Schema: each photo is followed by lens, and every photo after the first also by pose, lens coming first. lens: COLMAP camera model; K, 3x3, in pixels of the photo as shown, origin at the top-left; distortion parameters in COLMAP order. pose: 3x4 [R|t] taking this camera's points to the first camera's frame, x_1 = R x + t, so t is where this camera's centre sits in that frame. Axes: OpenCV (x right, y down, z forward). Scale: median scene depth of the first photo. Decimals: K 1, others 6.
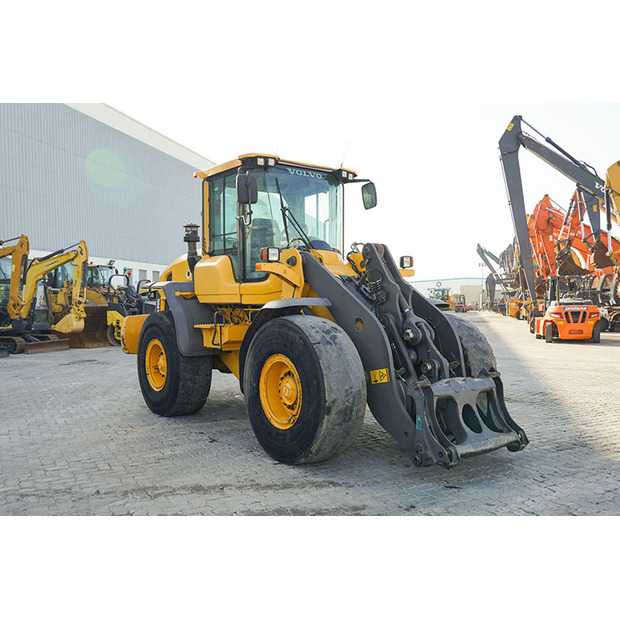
lens RADIAL K [[595.8, 0, 310.0], [0, 595.8, 310.0], [0, 0, 1]] dist [-0.007381, -0.004160]
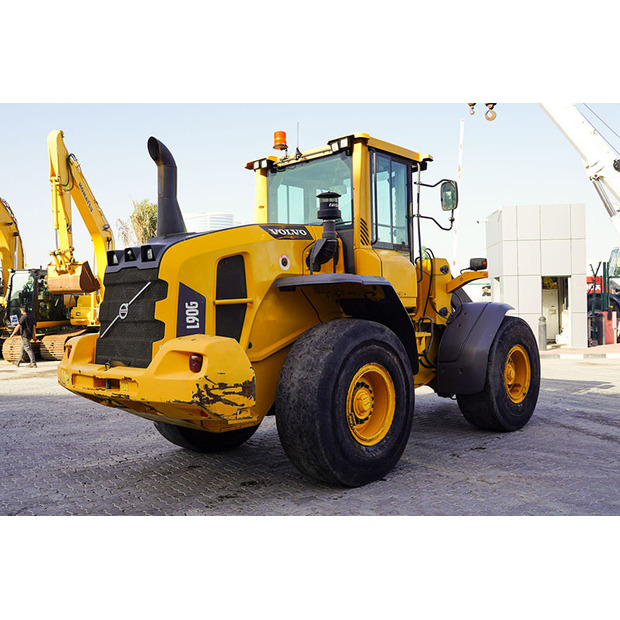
lens RADIAL K [[585.7, 0, 309.2], [0, 585.7, 294.2], [0, 0, 1]] dist [-0.017100, -0.007428]
pose [[-0.145377, 0.029934, 0.988923, -0.919377], [0.033774, 0.999110, -0.025278, -0.013495], [-0.988800, 0.029725, -0.146259, 1.209781]]
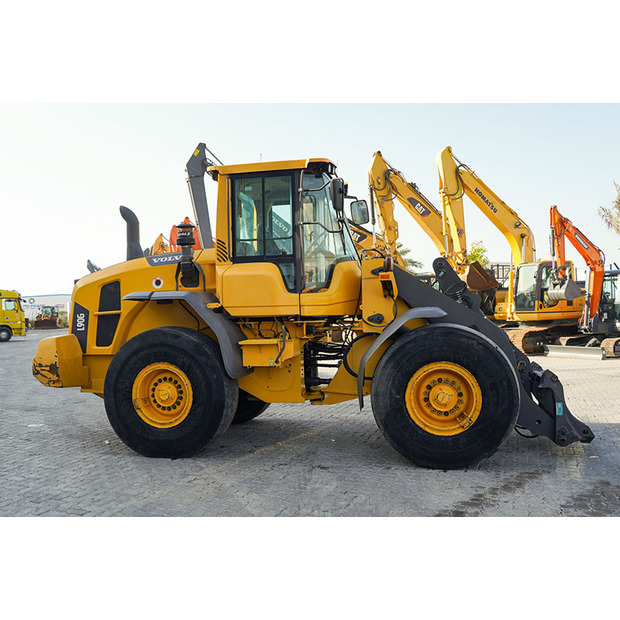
lens RADIAL K [[585.7, 0, 309.2], [0, 585.7, 294.2], [0, 0, 1]] dist [-0.017100, -0.007428]
pose [[0.771125, 0.004202, 0.636671, -0.636334], [0.030734, 0.998567, -0.043816, -0.003438], [-0.635942, 0.053355, 0.769890, 0.270185]]
